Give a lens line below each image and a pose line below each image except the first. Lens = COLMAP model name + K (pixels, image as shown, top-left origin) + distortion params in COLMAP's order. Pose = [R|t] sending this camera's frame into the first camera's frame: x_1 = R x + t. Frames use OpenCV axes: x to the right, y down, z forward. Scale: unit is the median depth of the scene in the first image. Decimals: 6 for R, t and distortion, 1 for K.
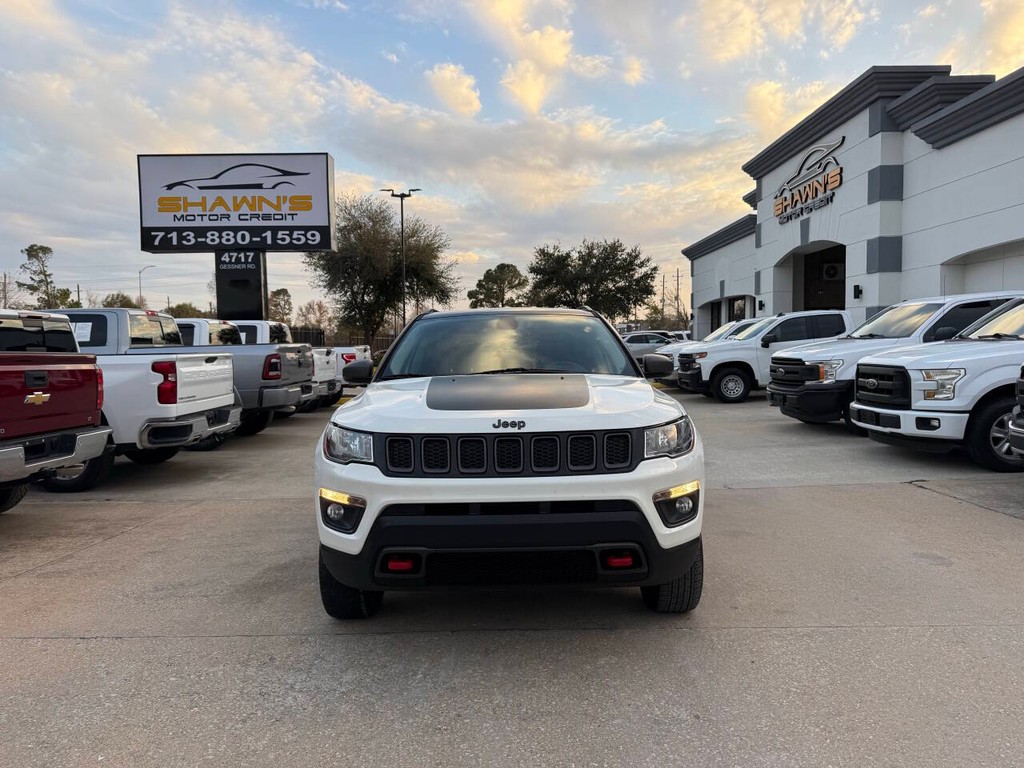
lens RADIAL K [[724.7, 0, 516.2], [0, 724.7, 388.8], [0, 0, 1]] dist [0.067411, -0.076111]
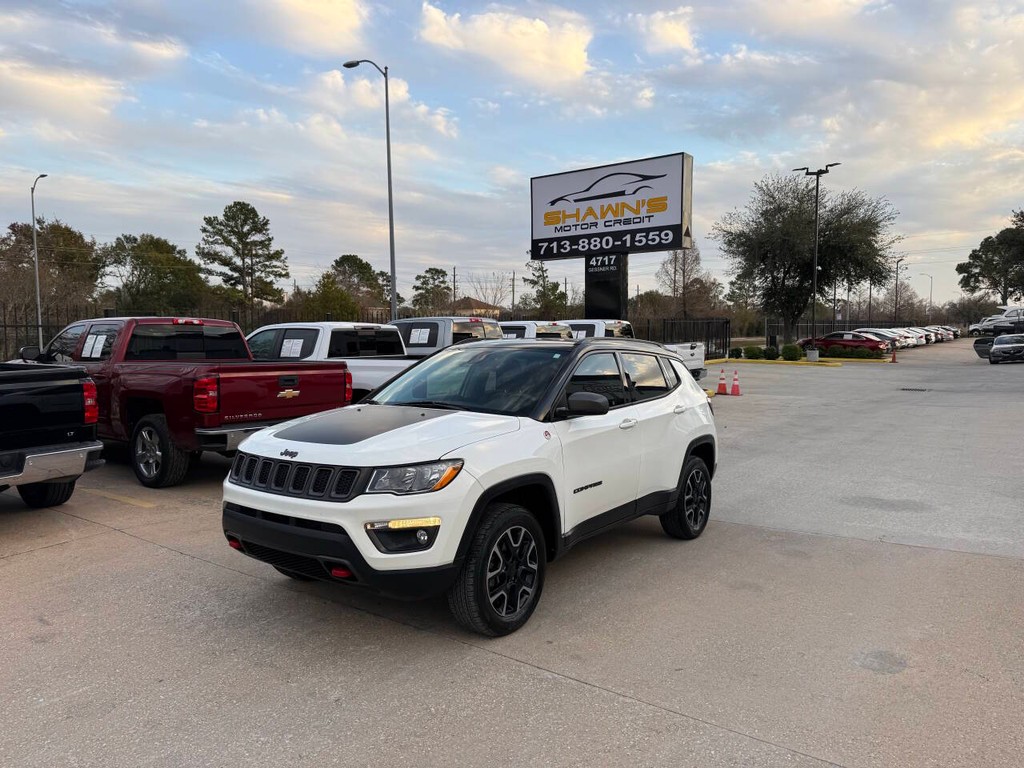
lens RADIAL K [[723.5, 0, 514.8], [0, 723.5, 408.1], [0, 0, 1]] dist [0.068293, -0.079041]
pose [[0.799989, 0.070212, -0.595893, 0.189673], [-0.038228, 0.997076, 0.066161, -0.024089], [0.598796, -0.030148, 0.800334, 0.028650]]
